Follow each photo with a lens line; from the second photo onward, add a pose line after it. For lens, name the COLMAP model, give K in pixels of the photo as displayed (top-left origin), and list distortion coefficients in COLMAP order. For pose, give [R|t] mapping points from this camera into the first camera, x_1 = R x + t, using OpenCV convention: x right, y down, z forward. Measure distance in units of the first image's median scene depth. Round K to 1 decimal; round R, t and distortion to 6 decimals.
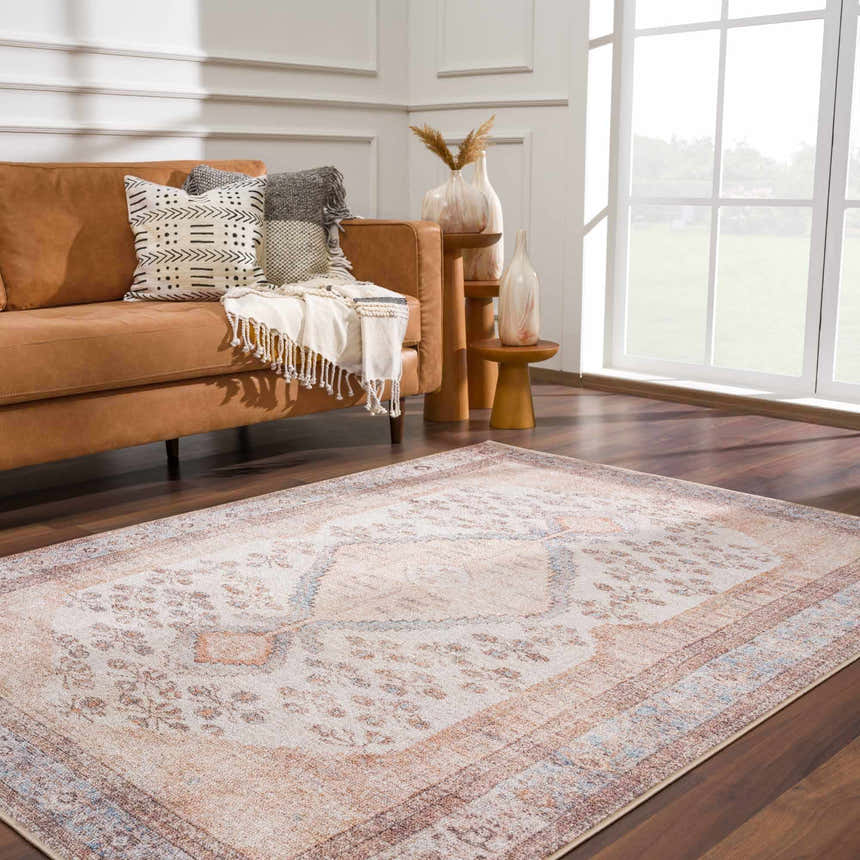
lens RADIAL K [[1251.0, 0, 436.8], [0, 1251.0, 422.4], [0, 0, 1]] dist [0.022544, 0.000000]
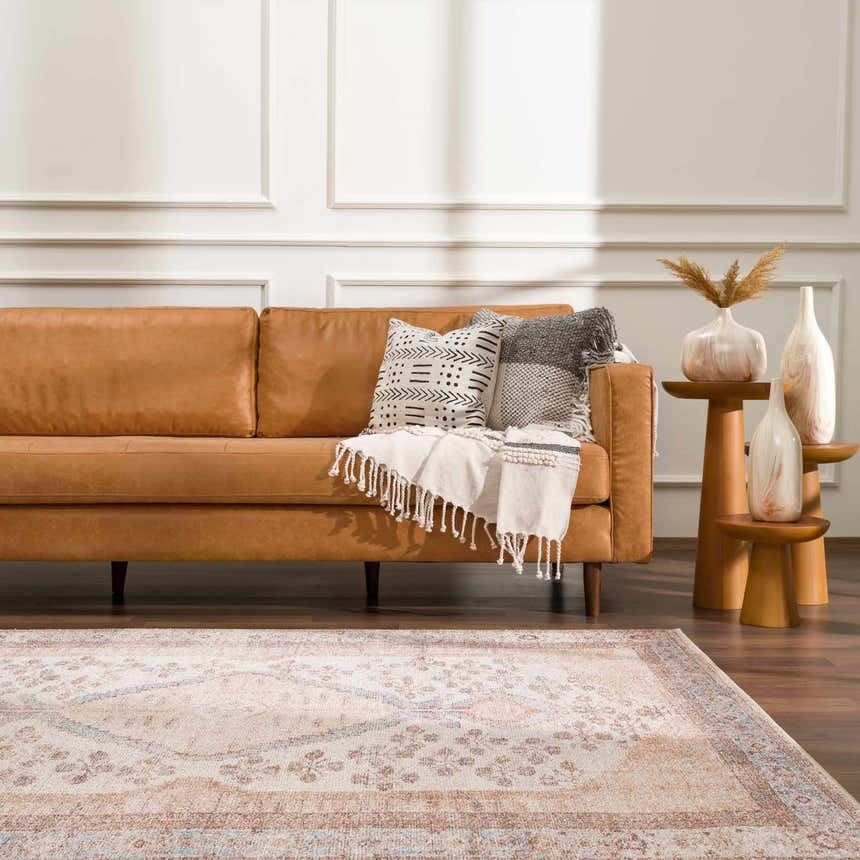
lens RADIAL K [[1353.8, 0, 430.2], [0, 1353.8, 427.3], [0, 0, 1]] dist [0.024487, 0.000000]
pose [[0.689848, 0.037842, -0.722965, 0.595484], [-0.146664, 0.985231, -0.088376, -0.013639], [0.708943, 0.166999, 0.685209, 0.270304]]
